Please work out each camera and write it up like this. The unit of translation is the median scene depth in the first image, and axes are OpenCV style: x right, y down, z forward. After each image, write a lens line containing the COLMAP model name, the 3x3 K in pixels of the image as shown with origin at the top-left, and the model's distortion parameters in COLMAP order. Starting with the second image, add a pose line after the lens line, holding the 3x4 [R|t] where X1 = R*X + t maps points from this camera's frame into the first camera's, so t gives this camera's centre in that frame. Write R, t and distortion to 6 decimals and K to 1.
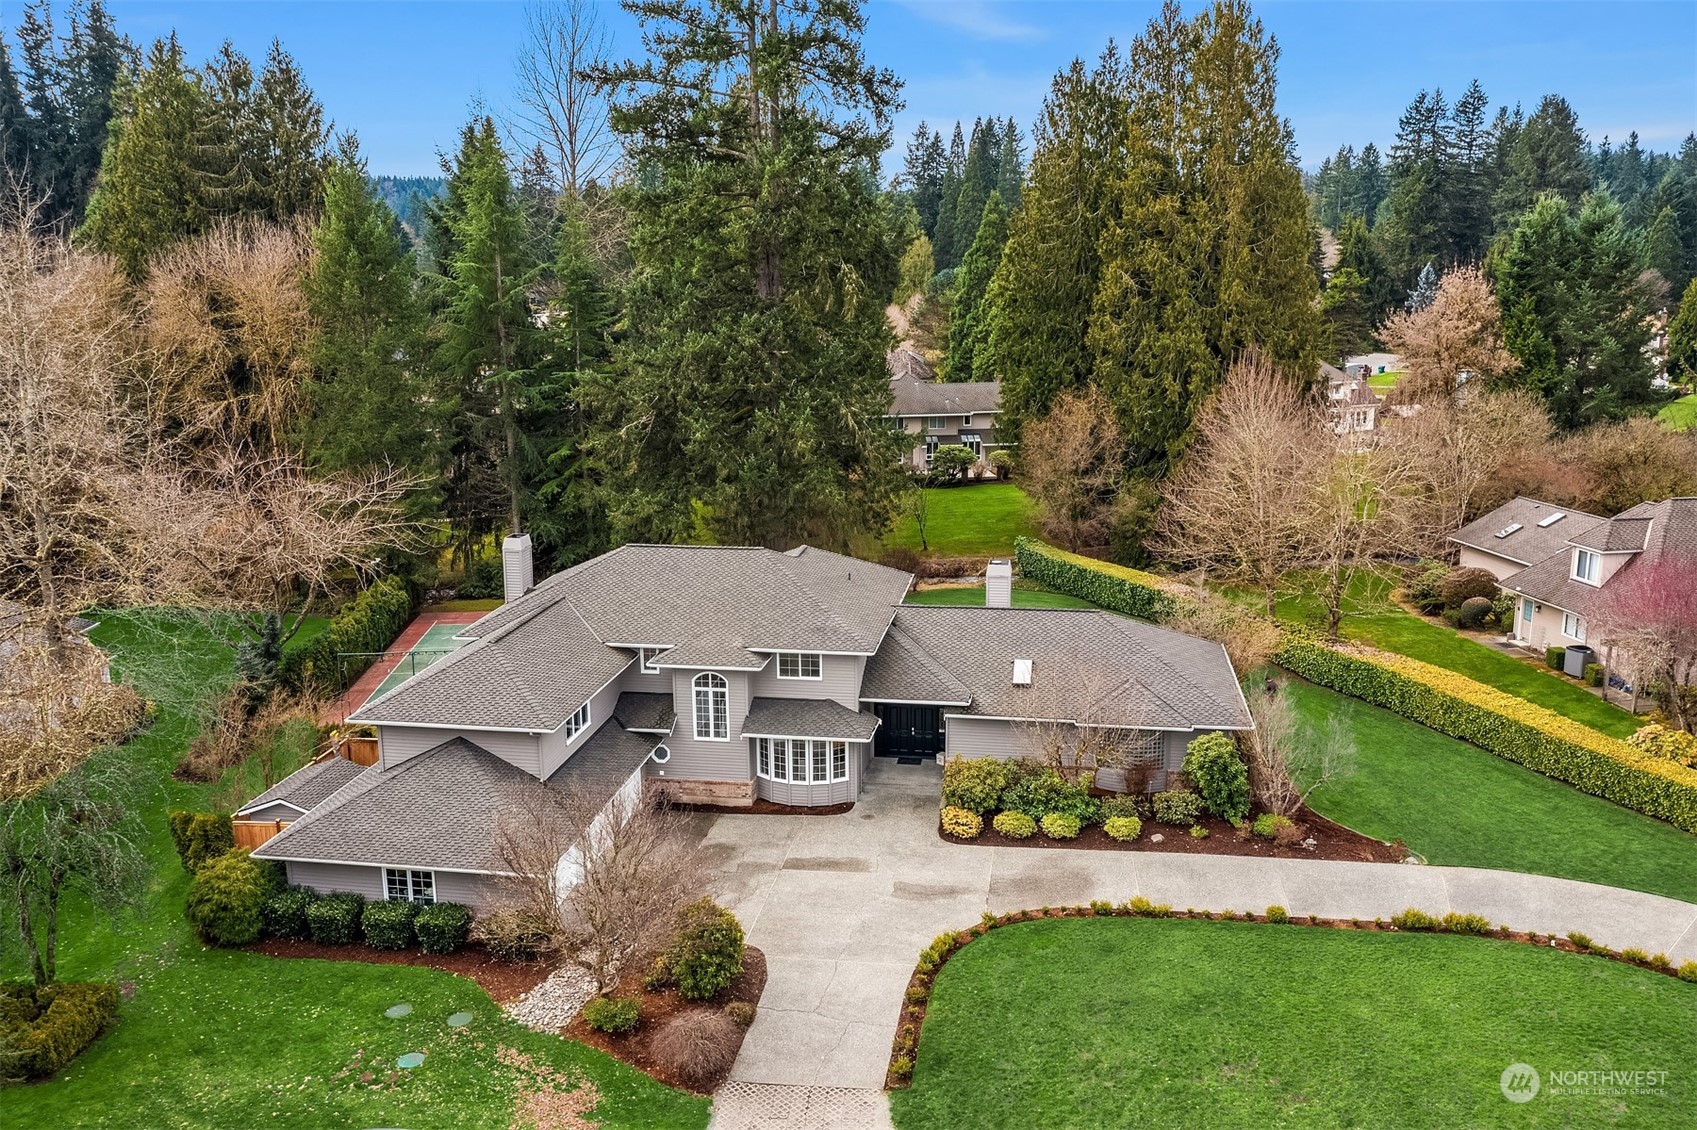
lens RADIAL K [[1323.1, 0, 848.5], [0, 1323.1, 565.0], [0, 0, 1]] dist [-0.008515, -0.001497]
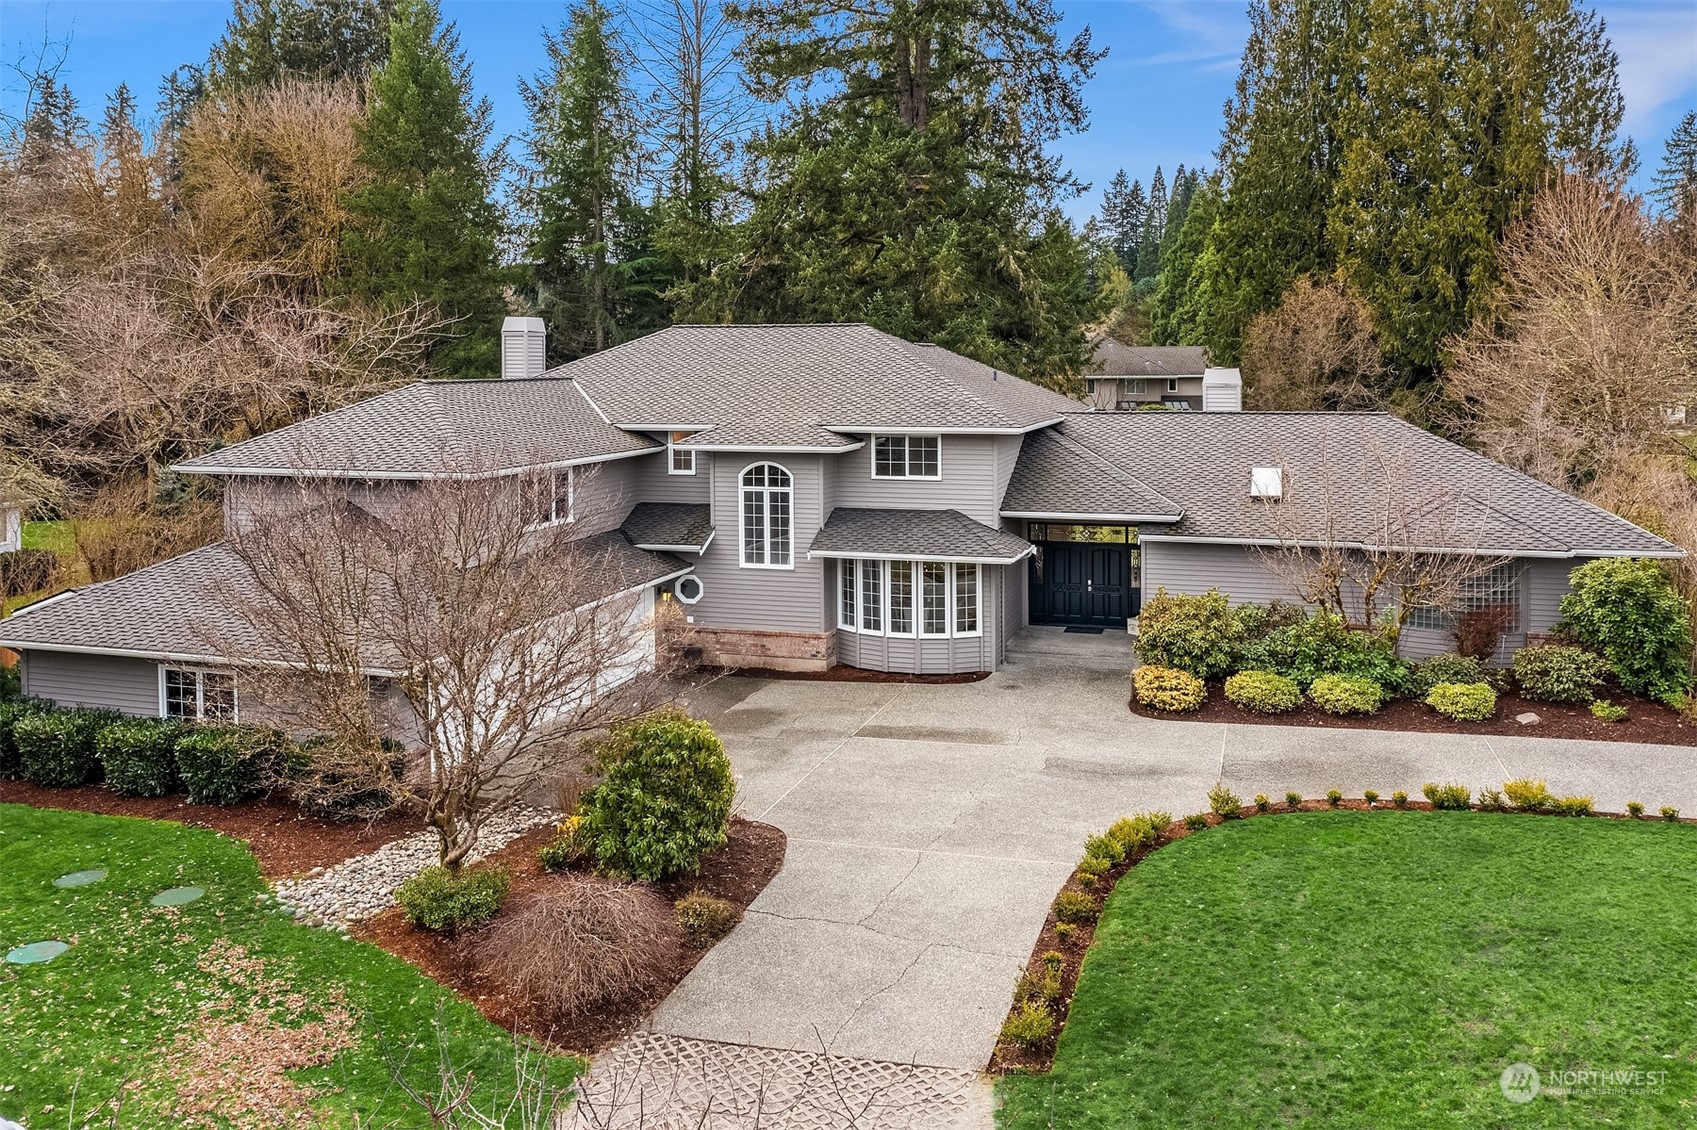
lens RADIAL K [[1252.7, 0, 848.5], [0, 1252.7, 565.0], [0, 0, 1]] dist [-0.008395, 0.001826]
pose [[0.986410, -0.001443, -0.164295, 0.036879], [-0.018177, 0.992864, -0.117855, 0.209934], [0.163293, 0.119239, 0.979345, 0.428399]]
